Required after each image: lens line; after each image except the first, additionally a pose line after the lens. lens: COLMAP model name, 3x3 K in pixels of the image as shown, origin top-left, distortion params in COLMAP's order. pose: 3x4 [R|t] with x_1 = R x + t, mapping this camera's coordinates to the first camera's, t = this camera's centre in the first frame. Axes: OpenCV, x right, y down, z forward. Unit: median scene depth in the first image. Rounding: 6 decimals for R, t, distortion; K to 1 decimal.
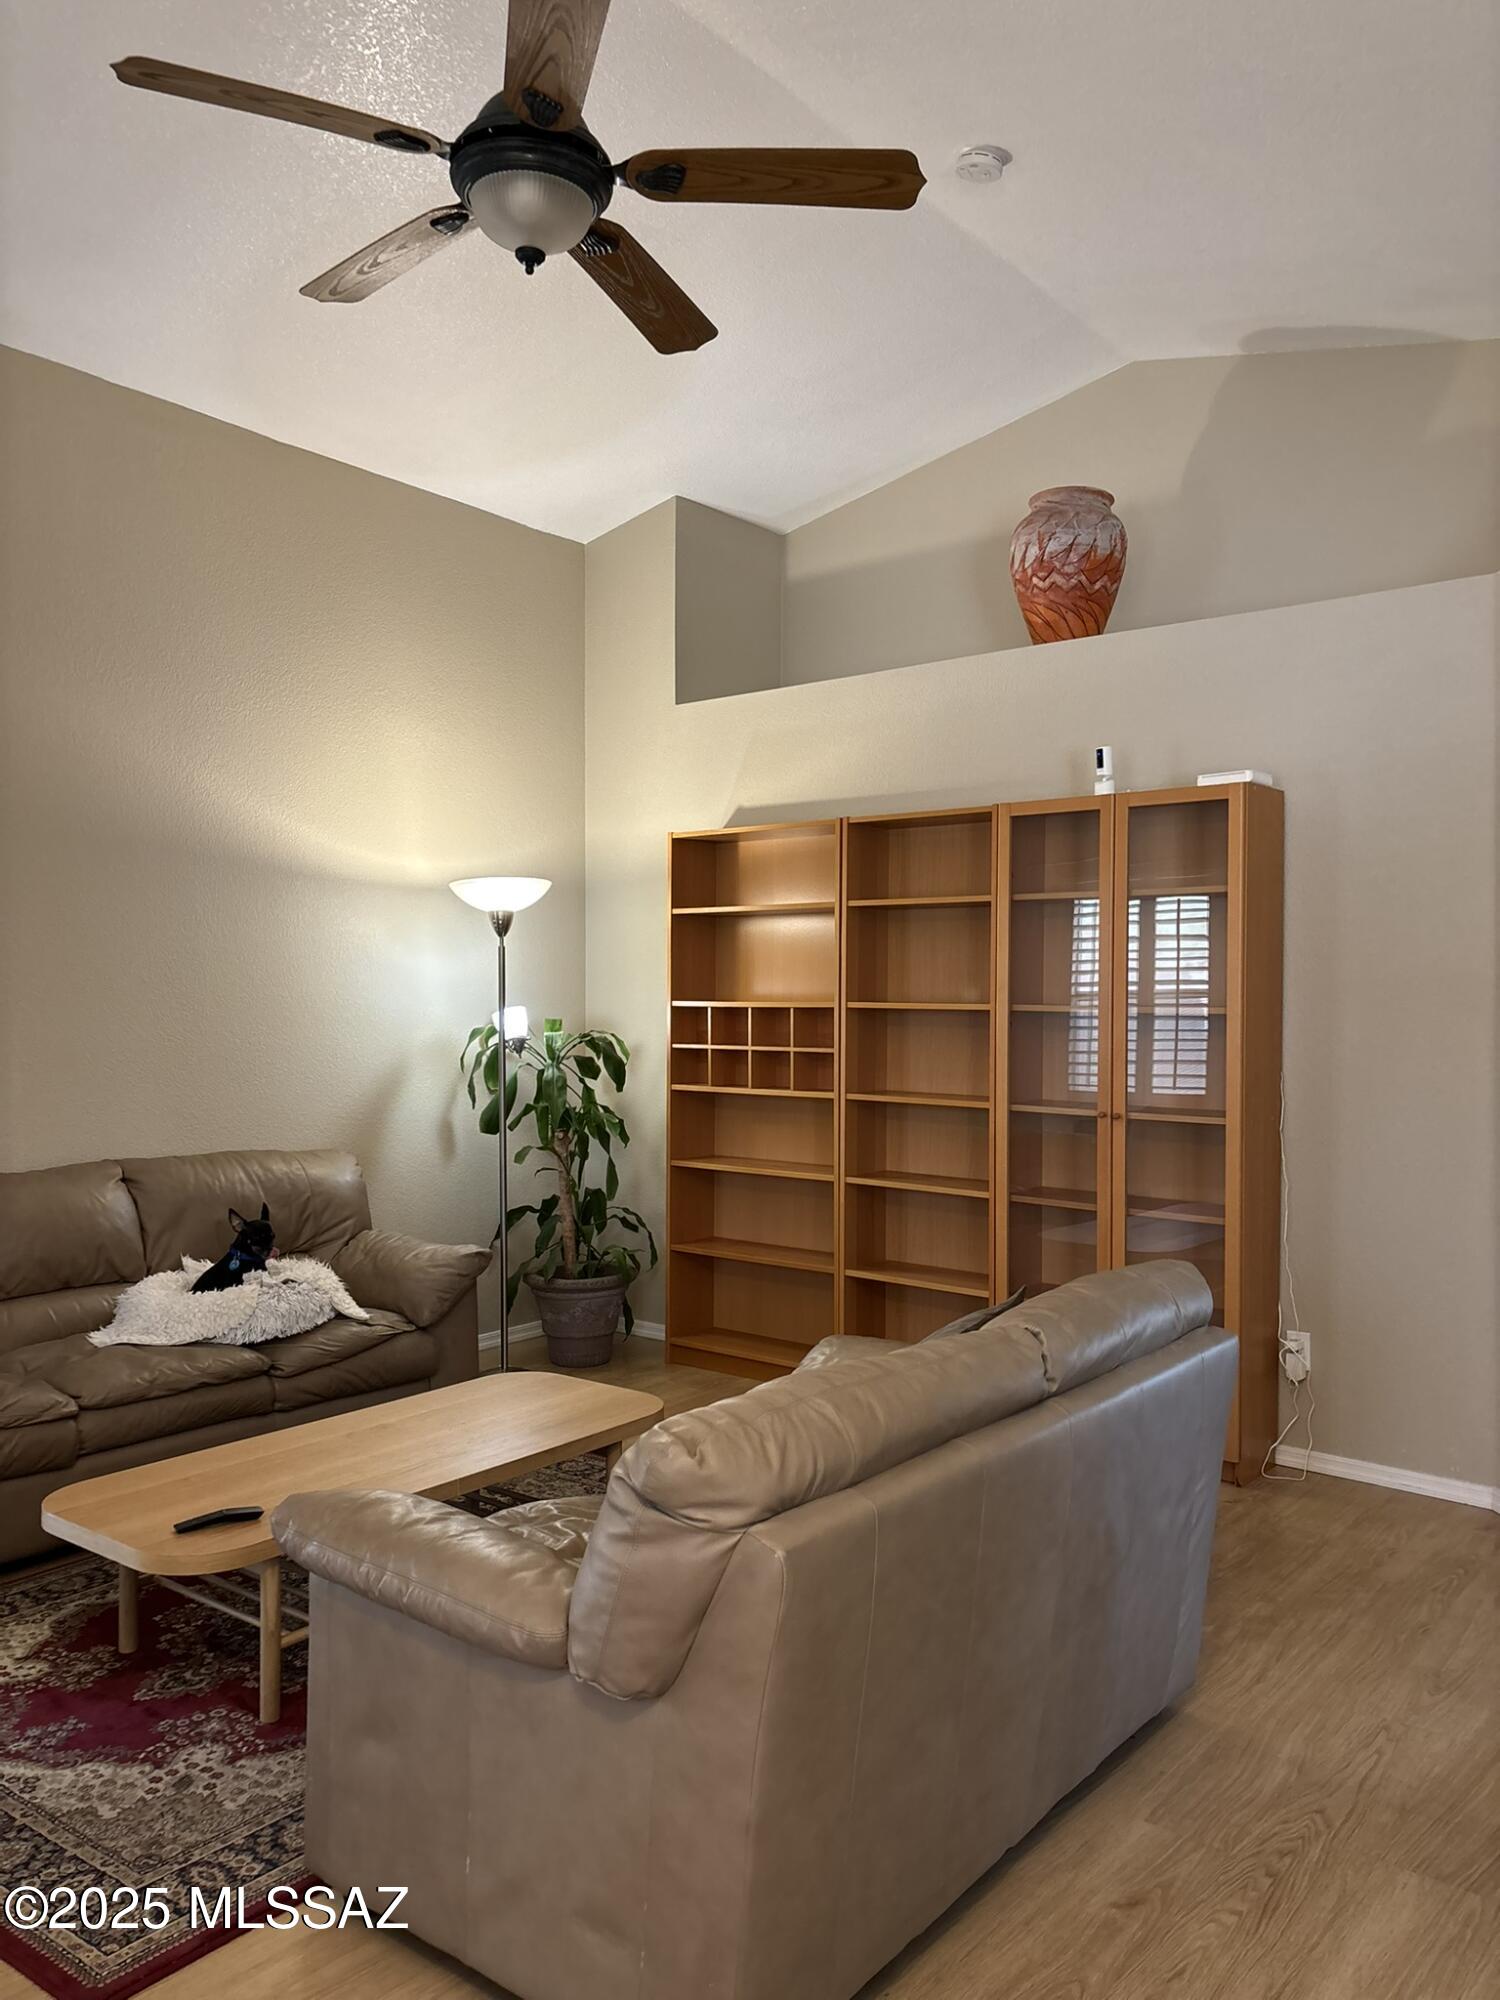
lens RADIAL K [[1510.6, 0, 739.3], [0, 1510.6, 992.5], [0, 0, 1]] dist [0.045774, -0.060979]
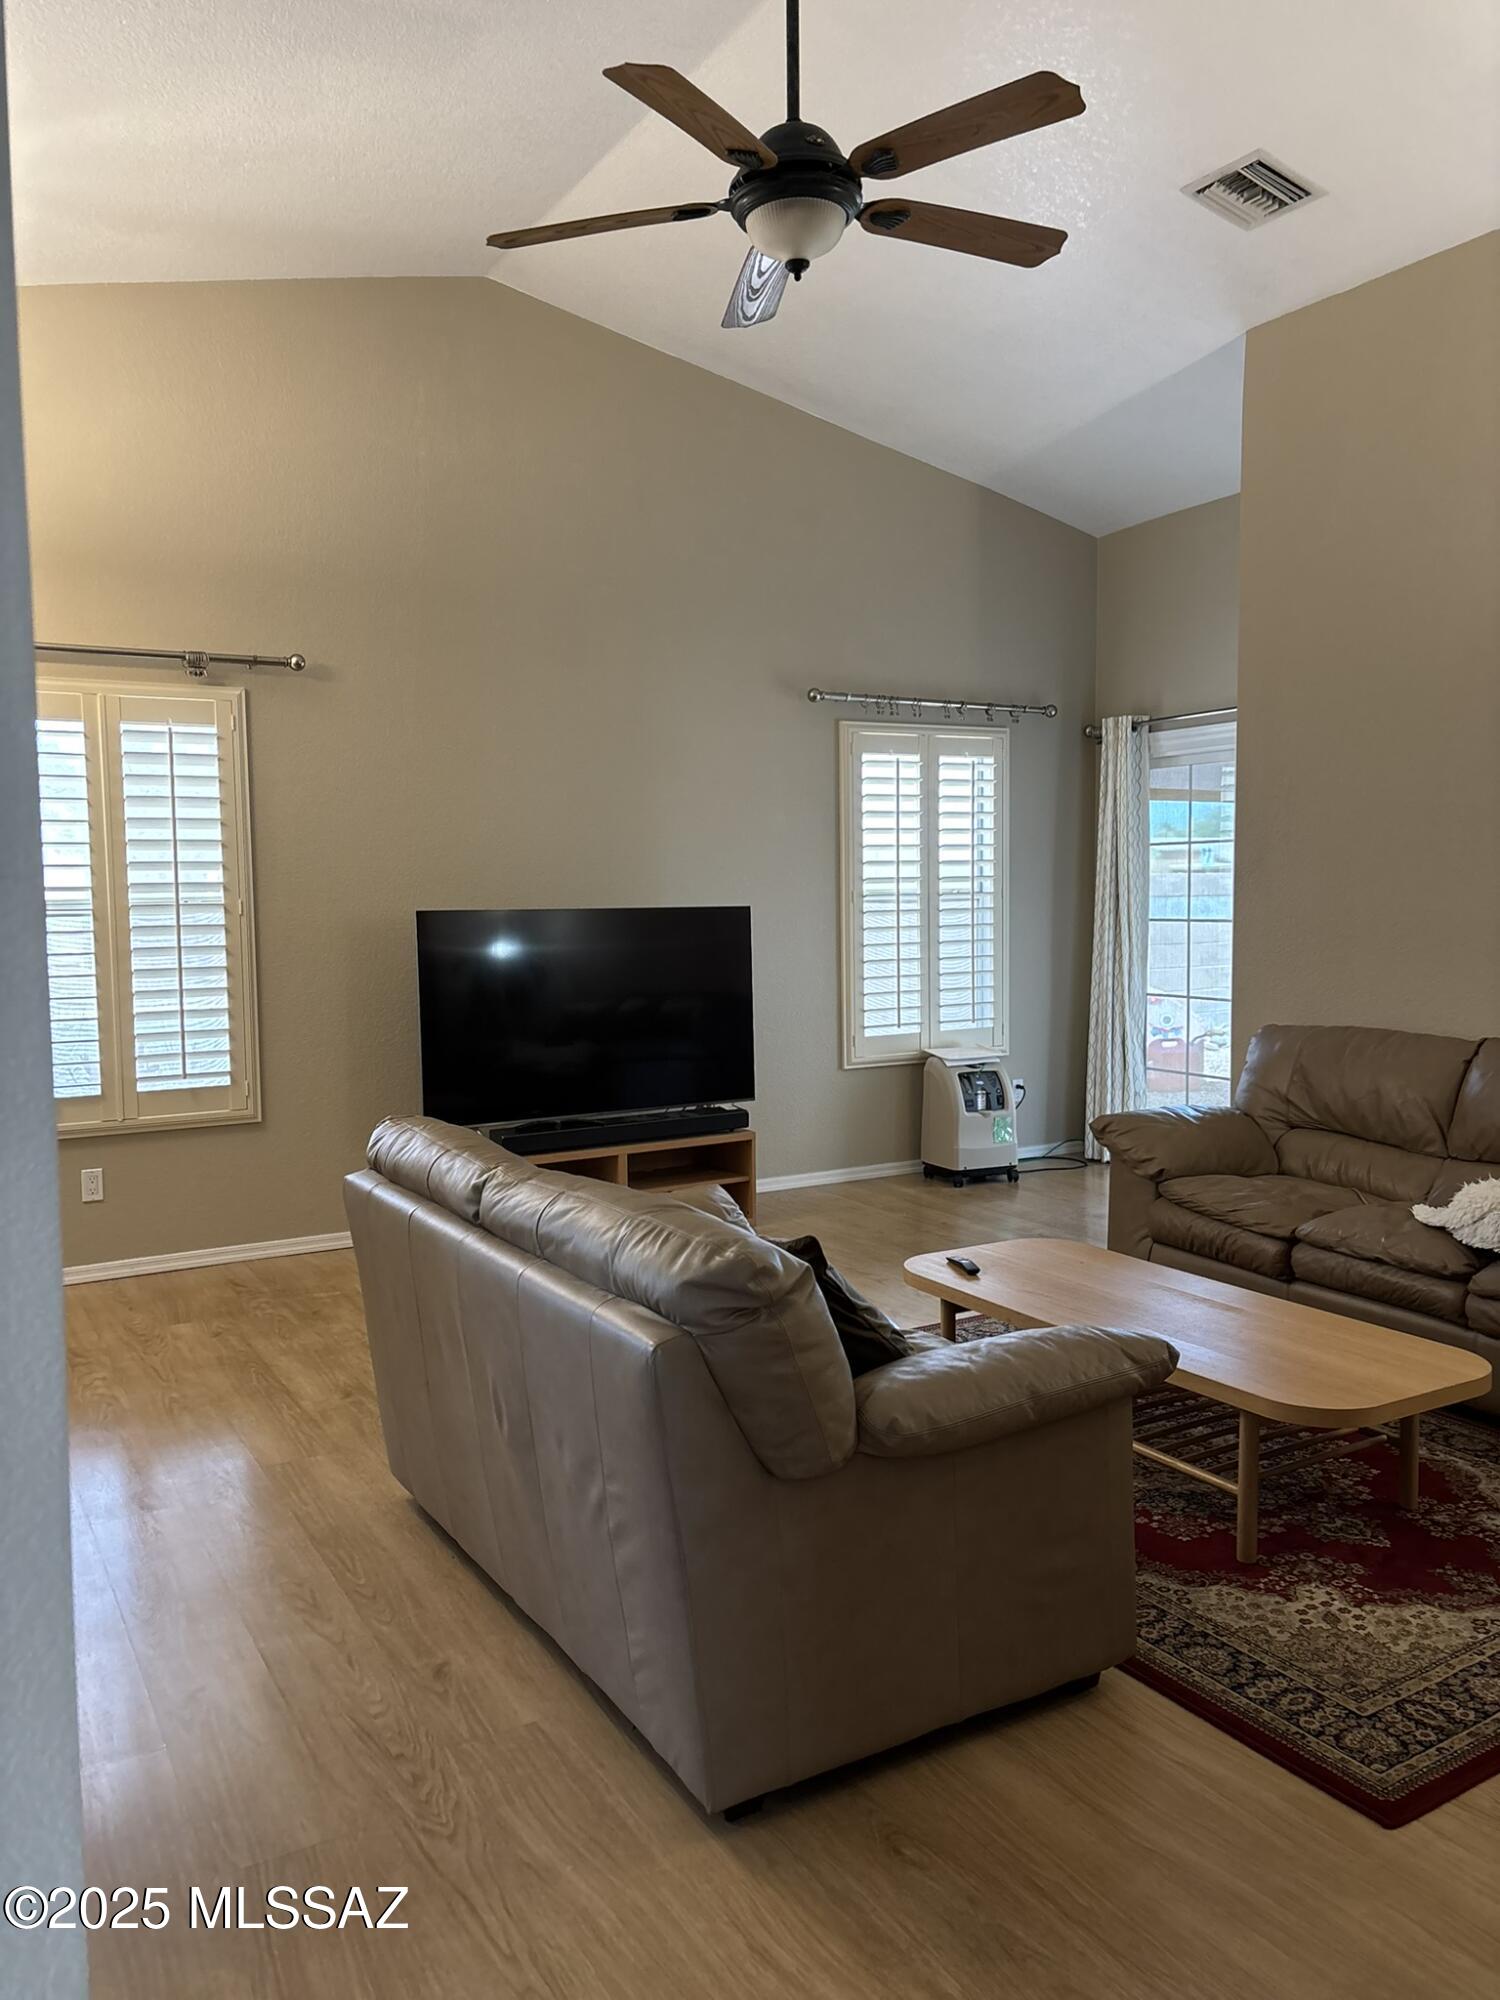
lens RADIAL K [[1510.6, 0, 744.3], [0, 1510.6, 1006.0], [0, 0, 1]] dist [0.045774, -0.060979]
pose [[-0.358784, 0.079337, -0.930043, 0.755083], [0.010548, 0.996662, 0.080951, 0.004904], [0.933361, 0.019234, -0.358423, 1.015454]]
